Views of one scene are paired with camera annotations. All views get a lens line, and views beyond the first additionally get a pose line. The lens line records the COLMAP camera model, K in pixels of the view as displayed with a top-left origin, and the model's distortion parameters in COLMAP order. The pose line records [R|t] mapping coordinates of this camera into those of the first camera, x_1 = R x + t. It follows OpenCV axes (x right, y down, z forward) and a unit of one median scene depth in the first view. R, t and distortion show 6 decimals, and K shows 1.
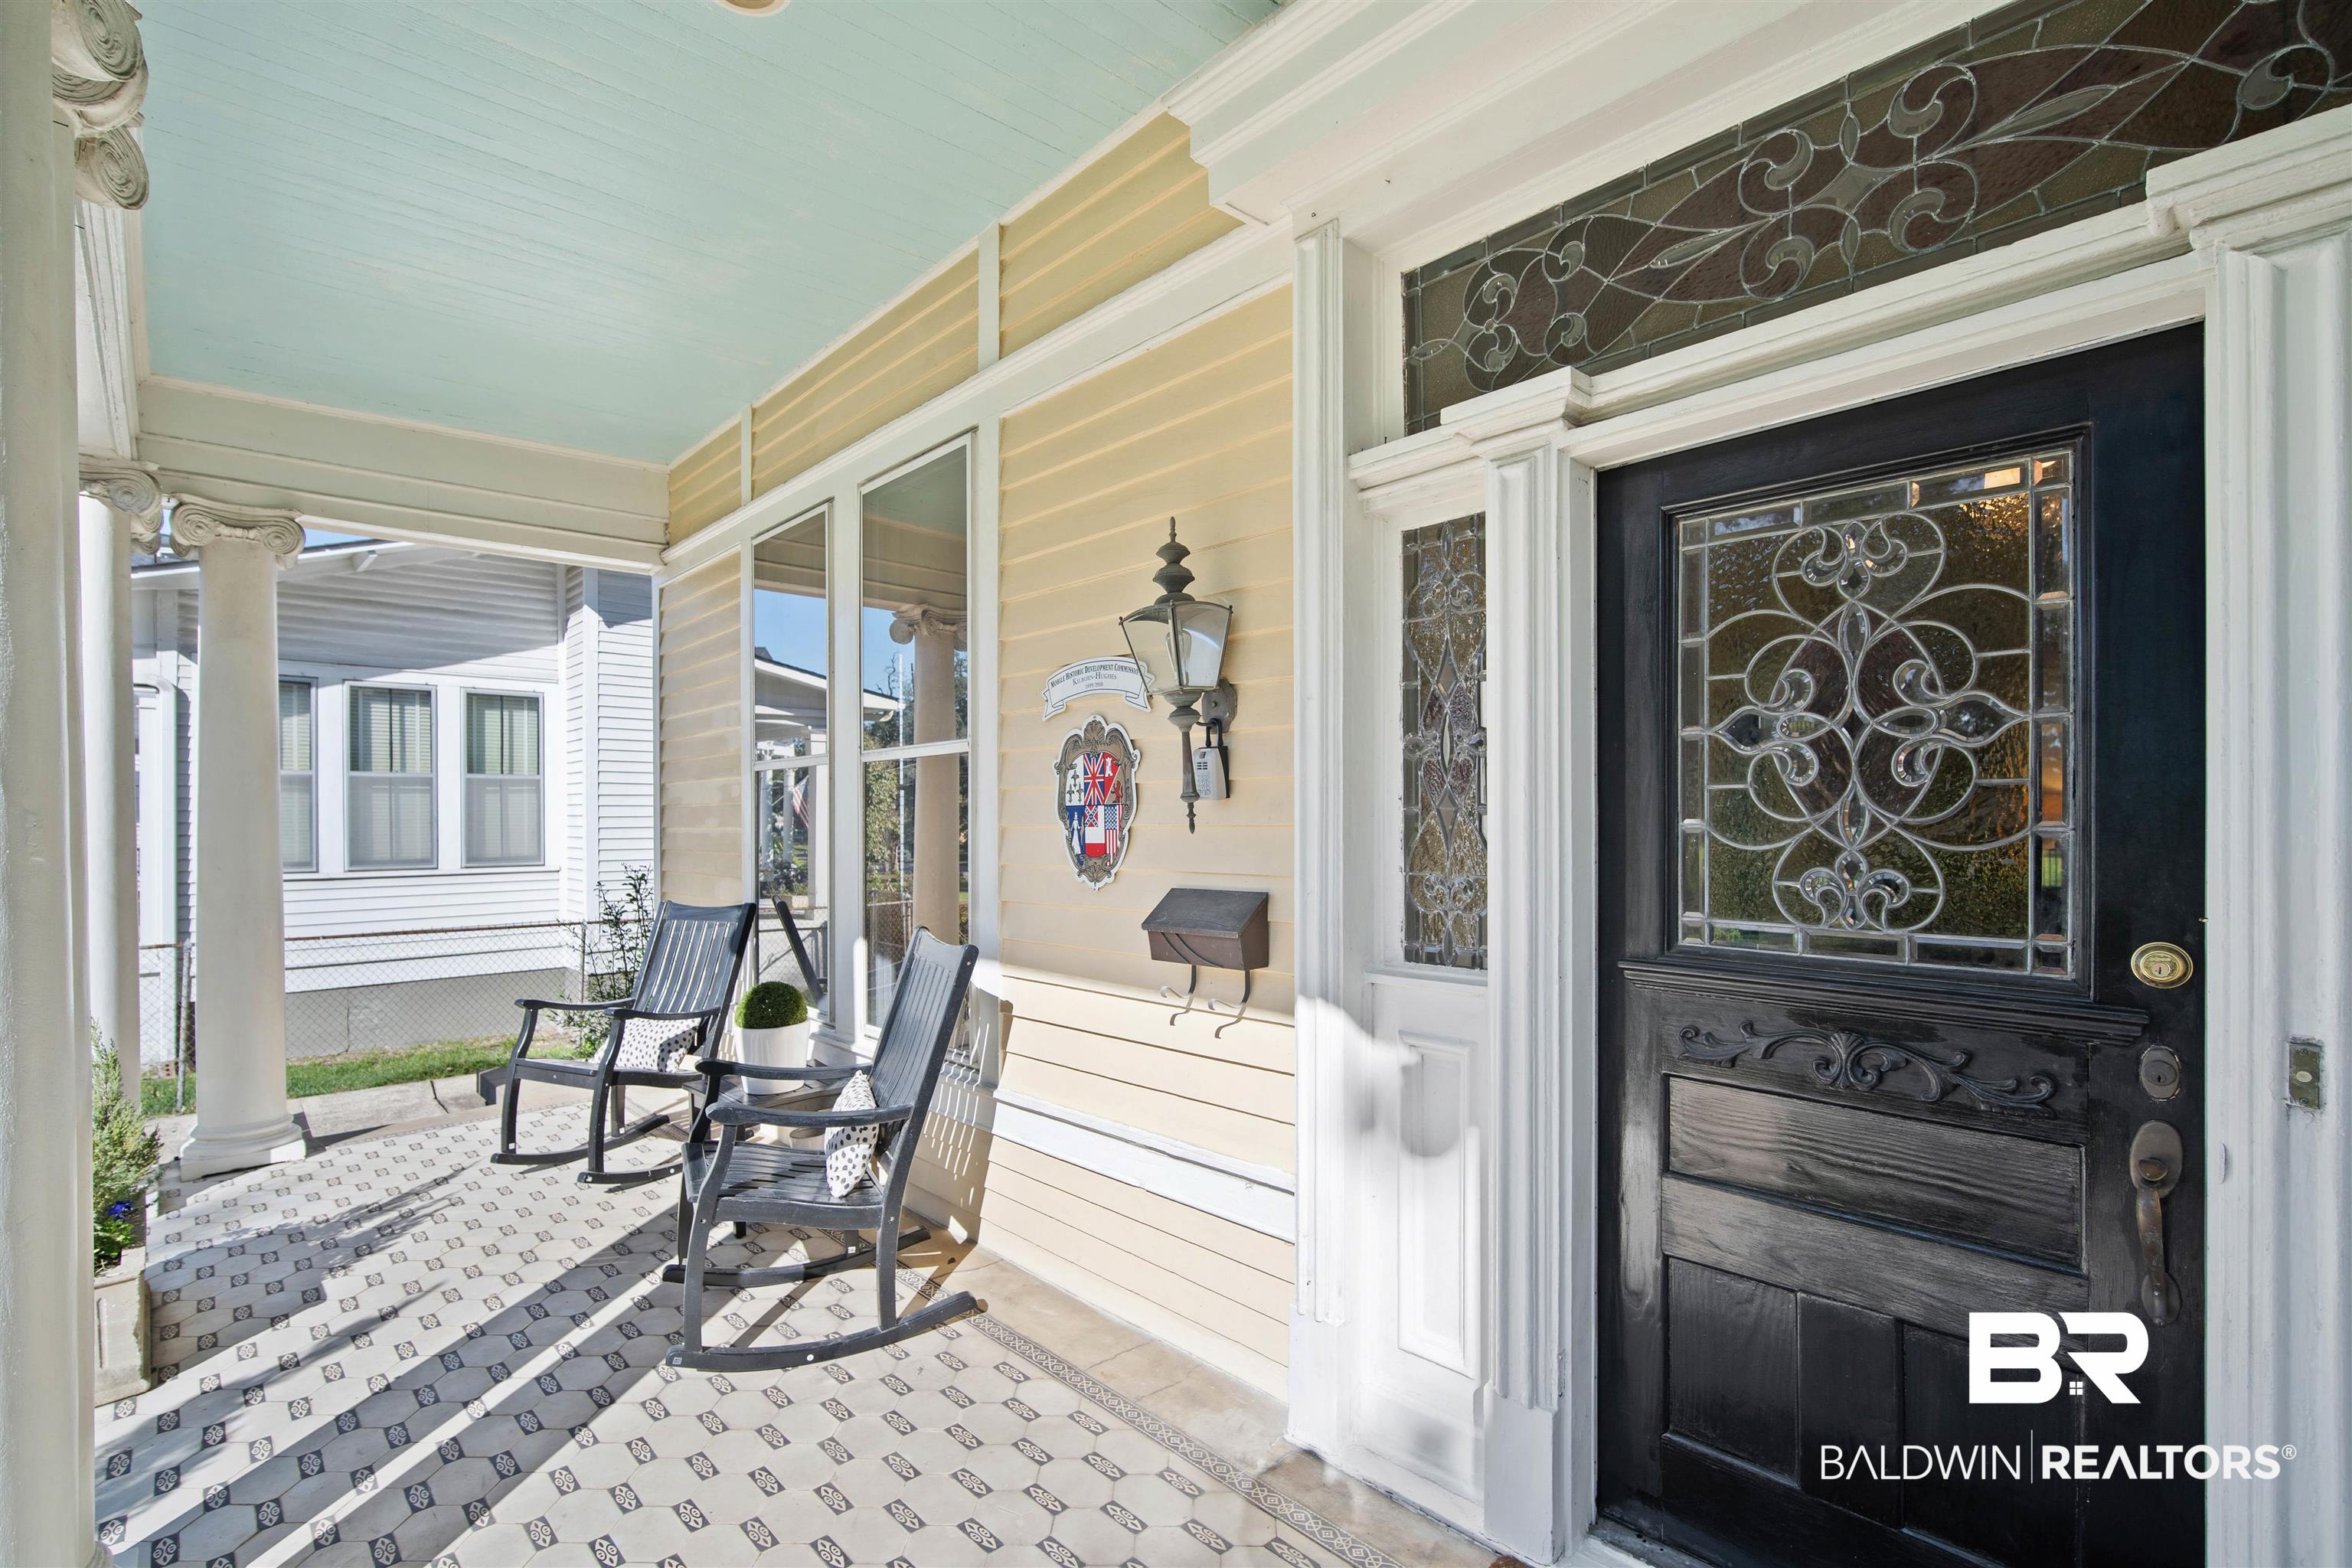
lens RADIAL K [[1064.6, 0, 1178.2], [0, 1064.6, 804.7], [0, 0, 1]] dist [-0.010900, 0.000074]
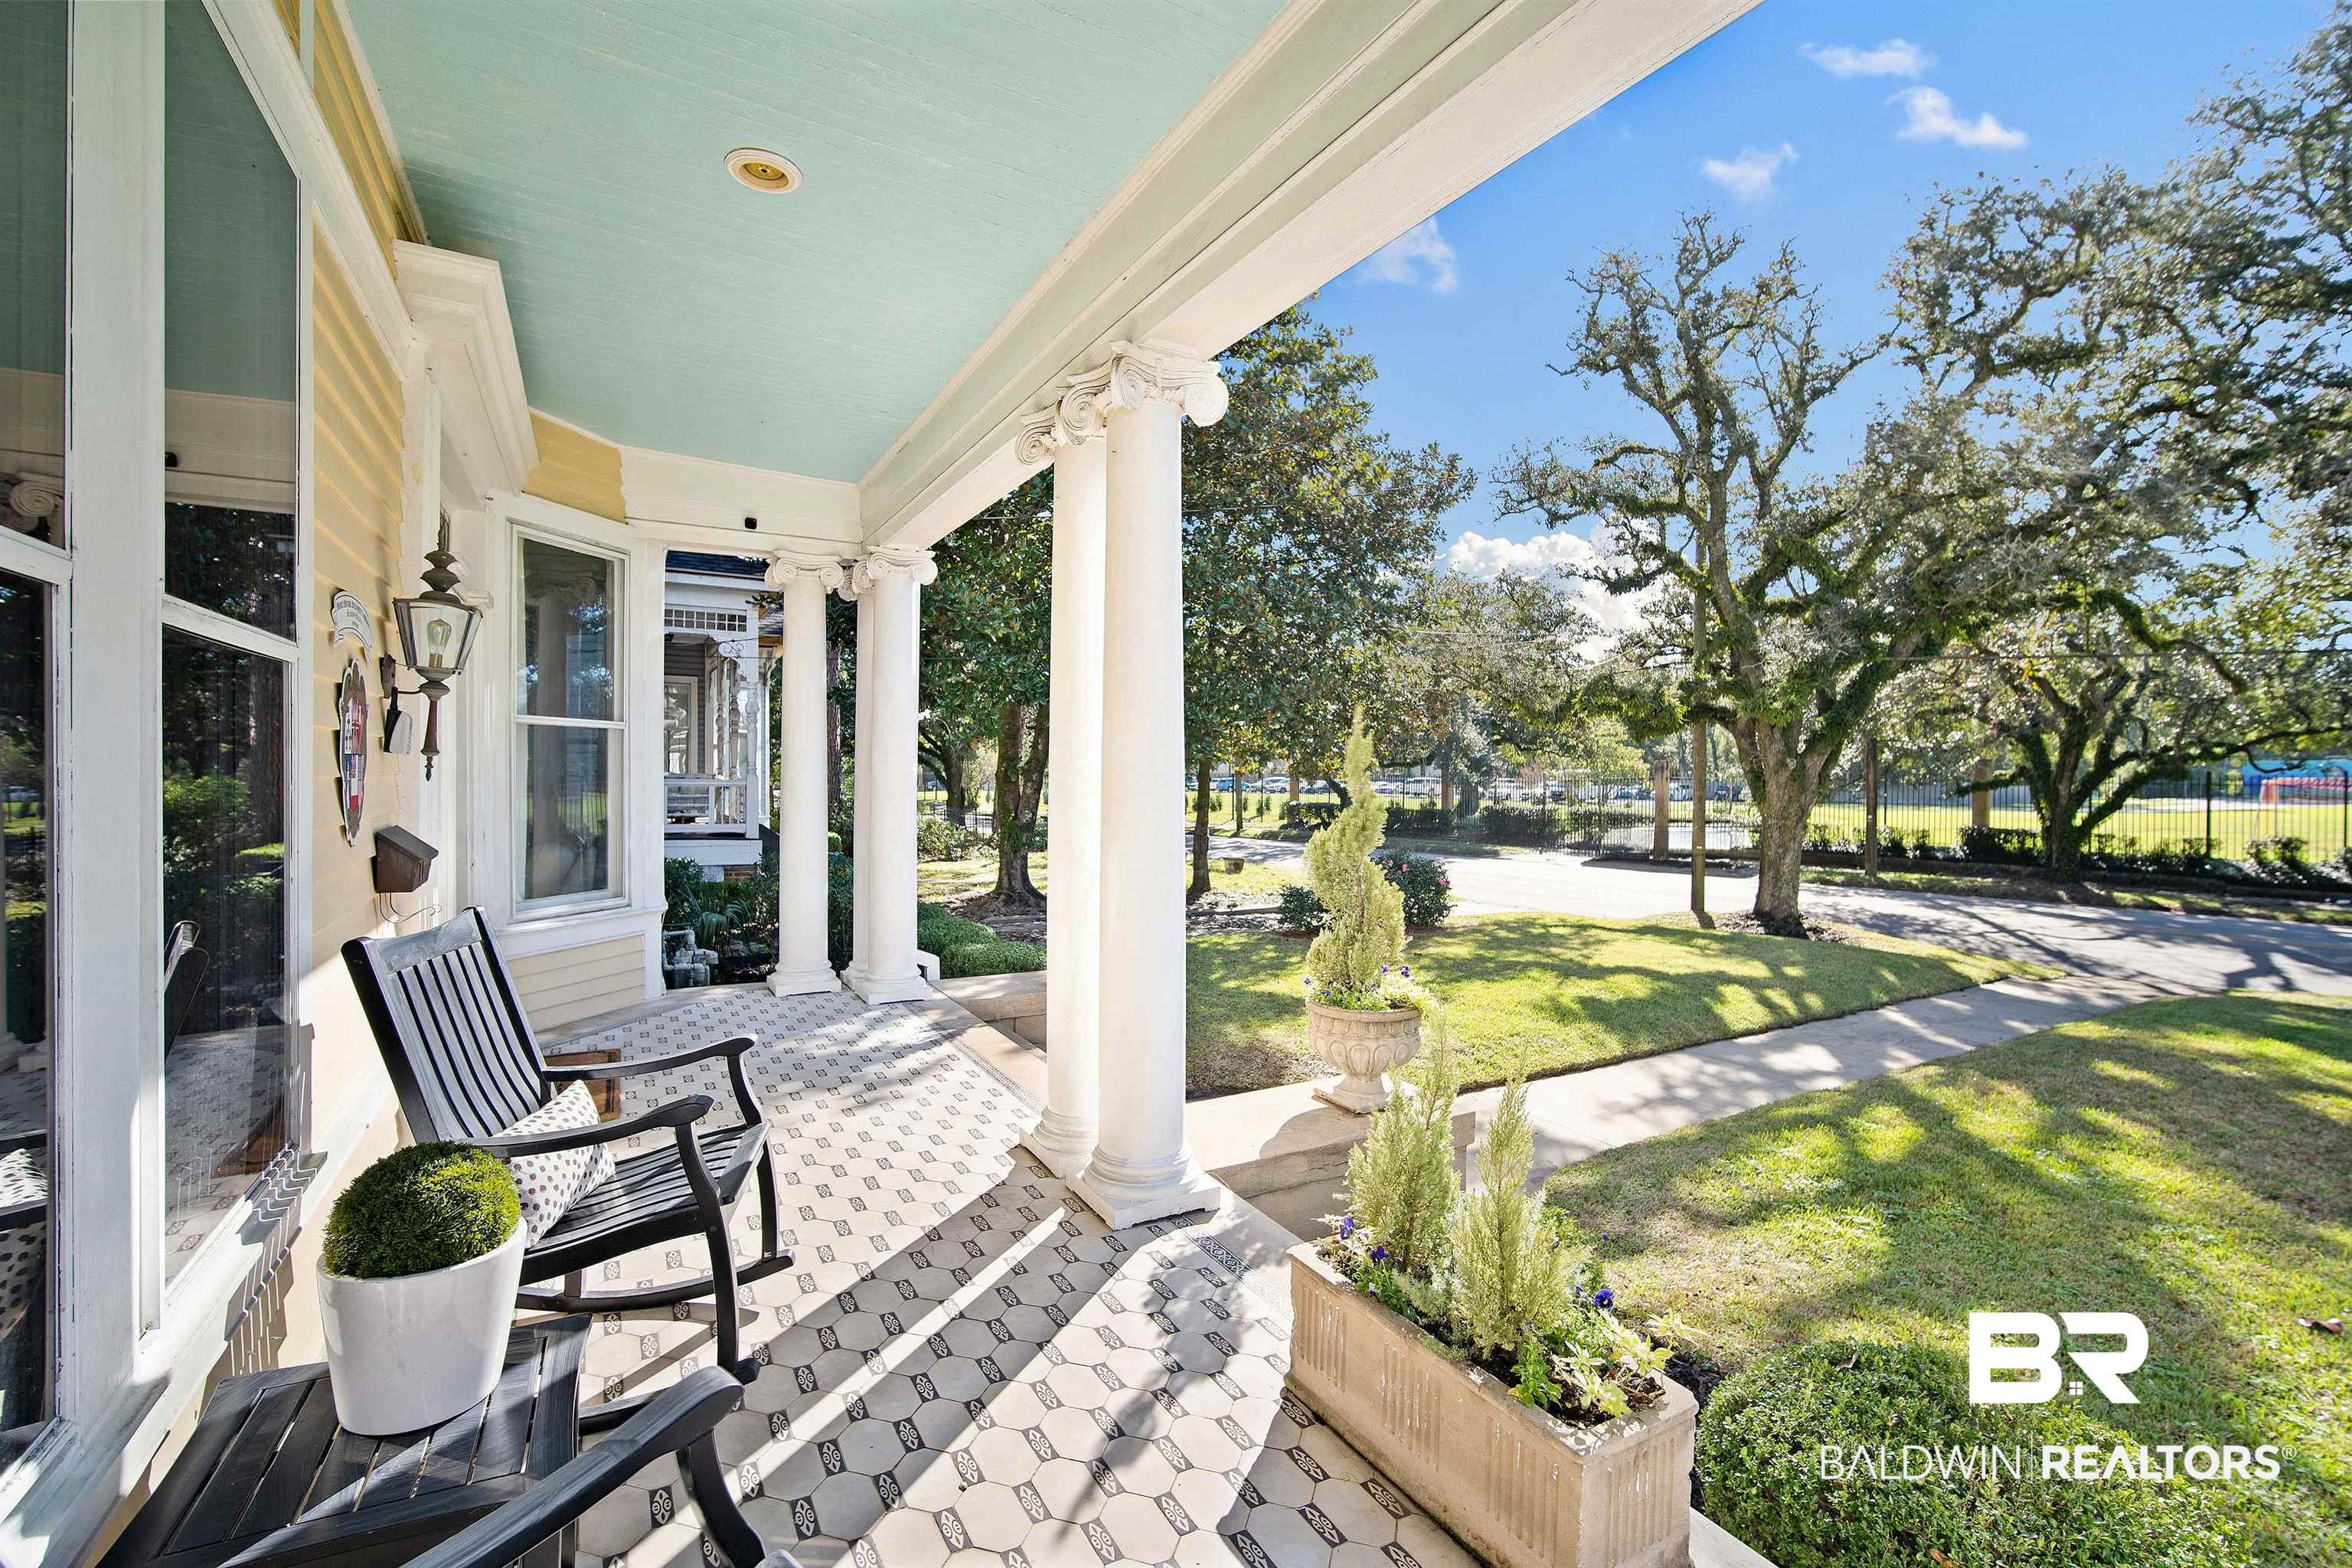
lens RADIAL K [[1064.6, 0, 1180.5], [0, 1064.6, 783.5], [0, 0, 1]] dist [-0.010900, 0.000074]
pose [[-0.967023, 0.000283, 0.254688, -1.084991], [-0.000018, 0.999999, -0.001179, 0.029012], [-0.254688, -0.001144, -0.967023, 1.849404]]
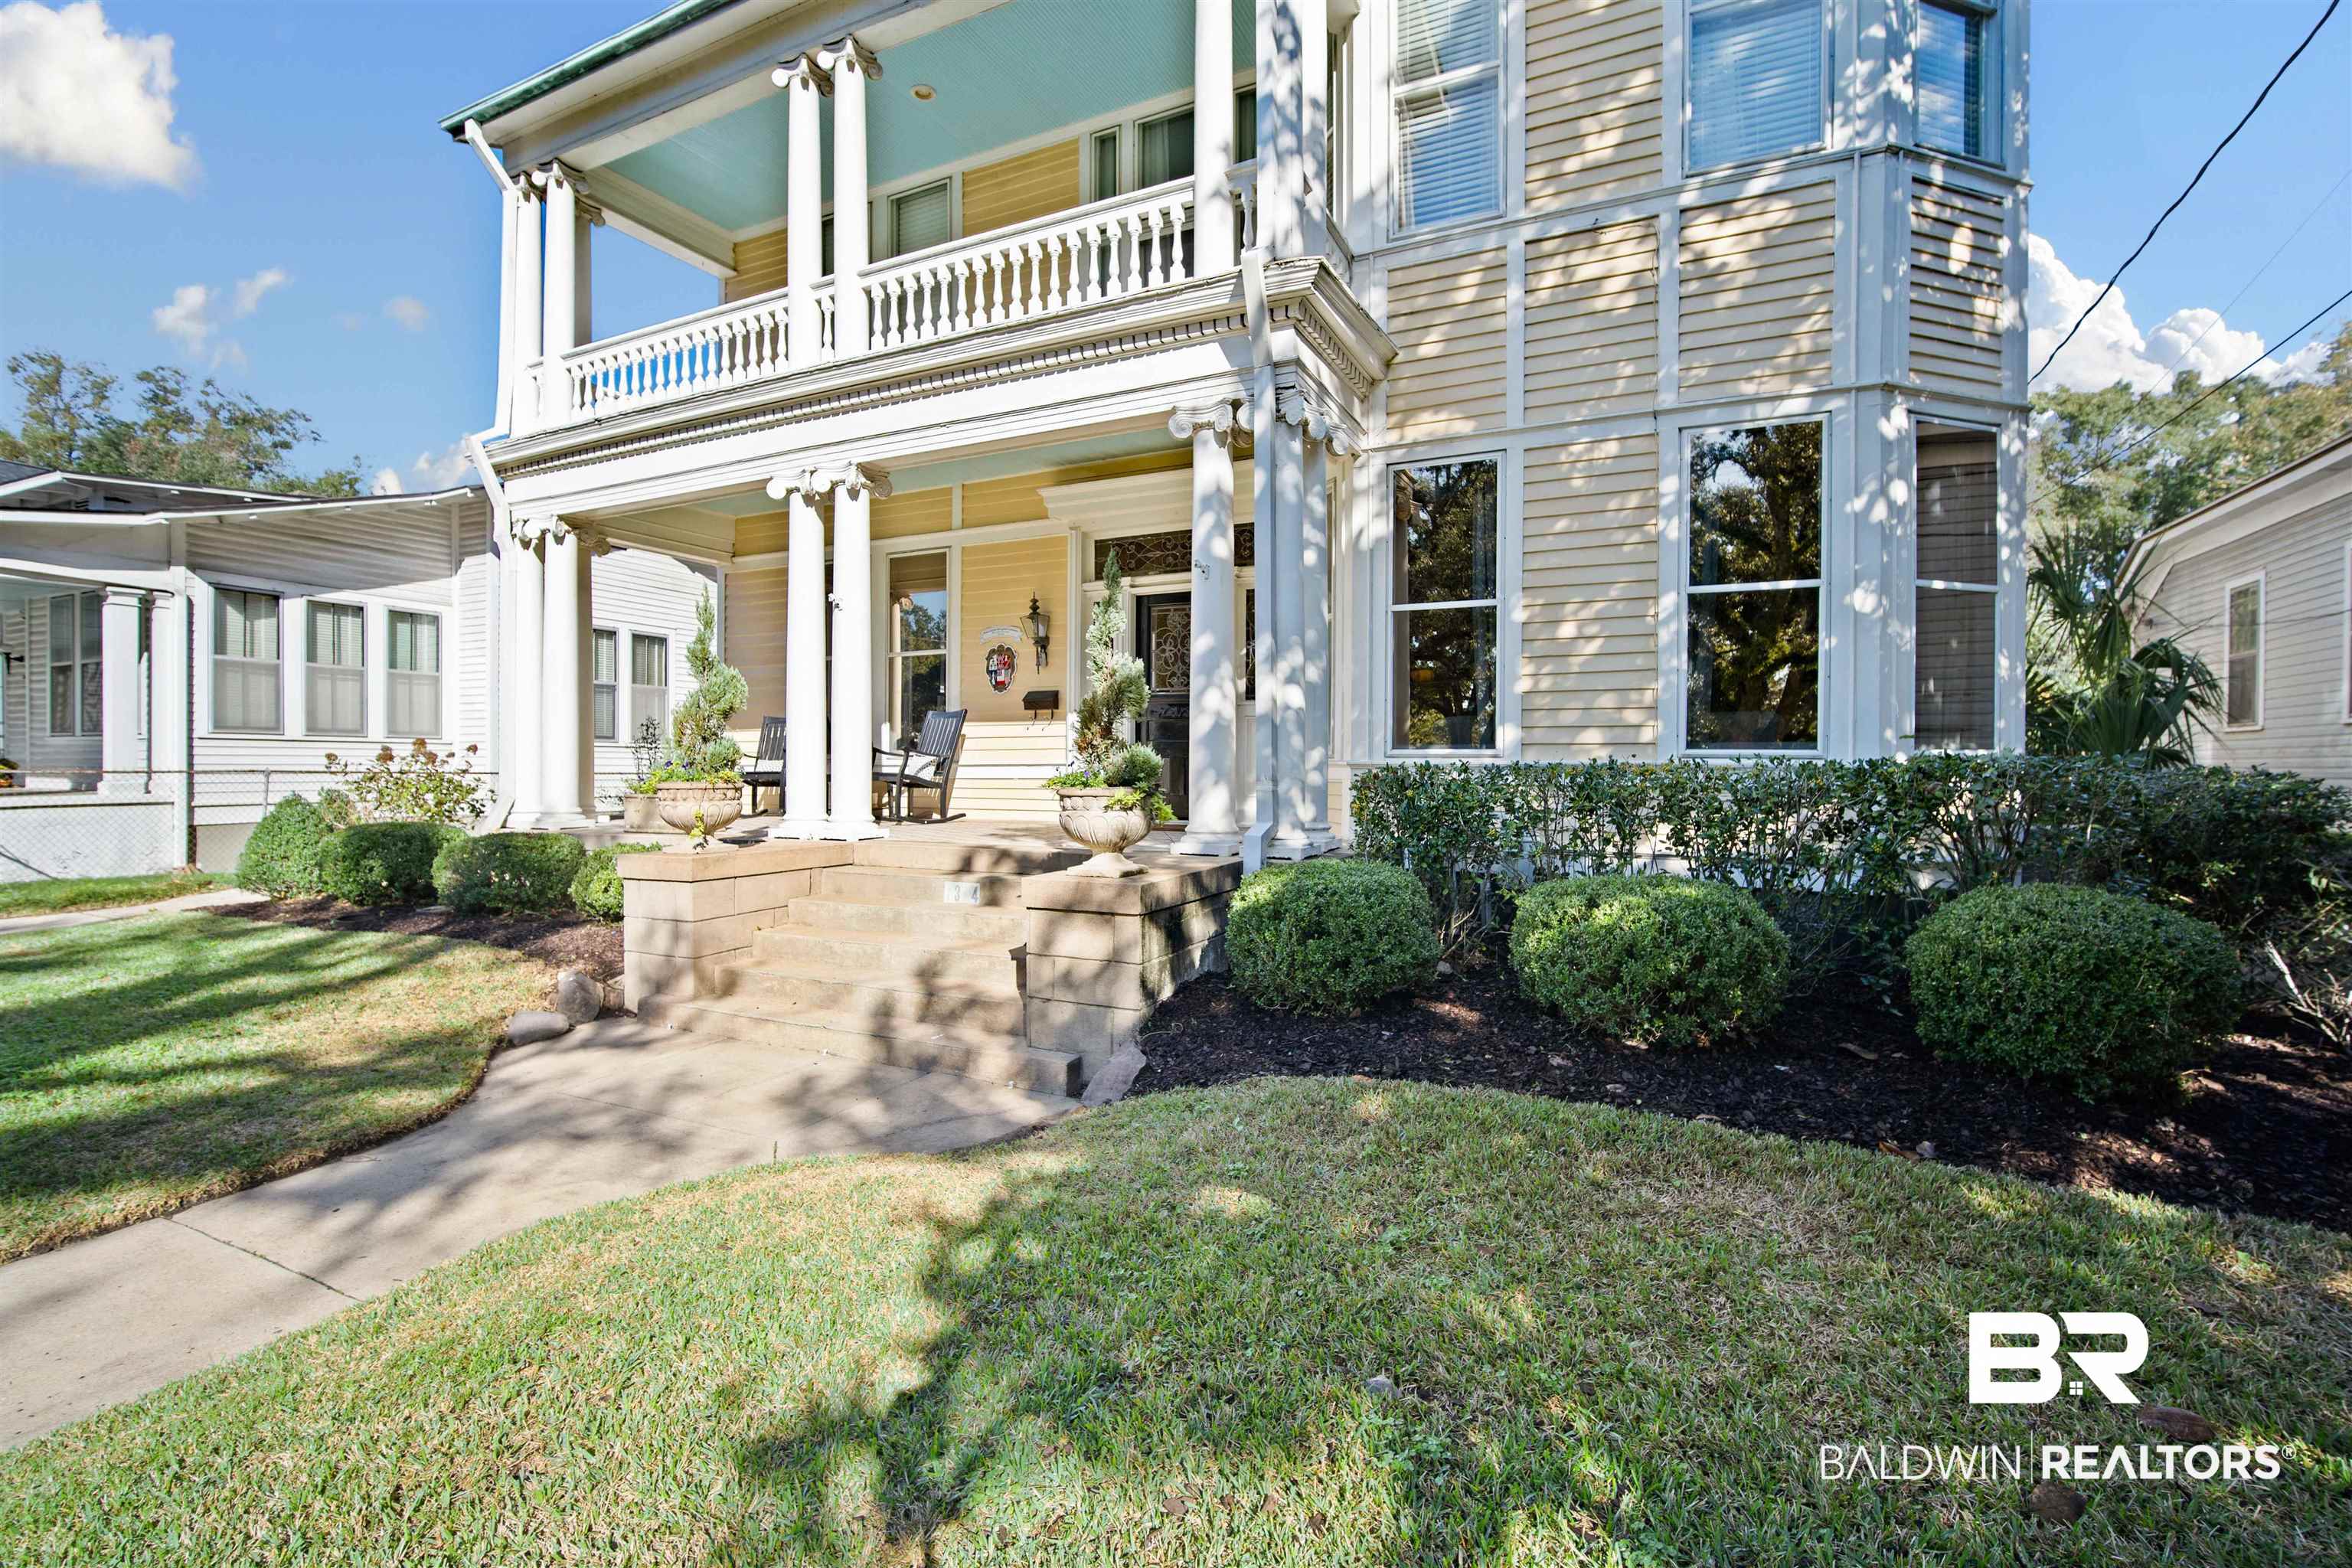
lens RADIAL K [[1064.6, 0, 1169.1], [0, 1064.6, 774.8], [0, 0, 1]] dist [-0.010900, 0.000074]
pose [[0.938390, 0.009749, 0.345442, -0.762582], [-0.014766, 0.999820, 0.011896, 0.295229], [-0.345264, -0.016264, 0.938365, -2.440365]]
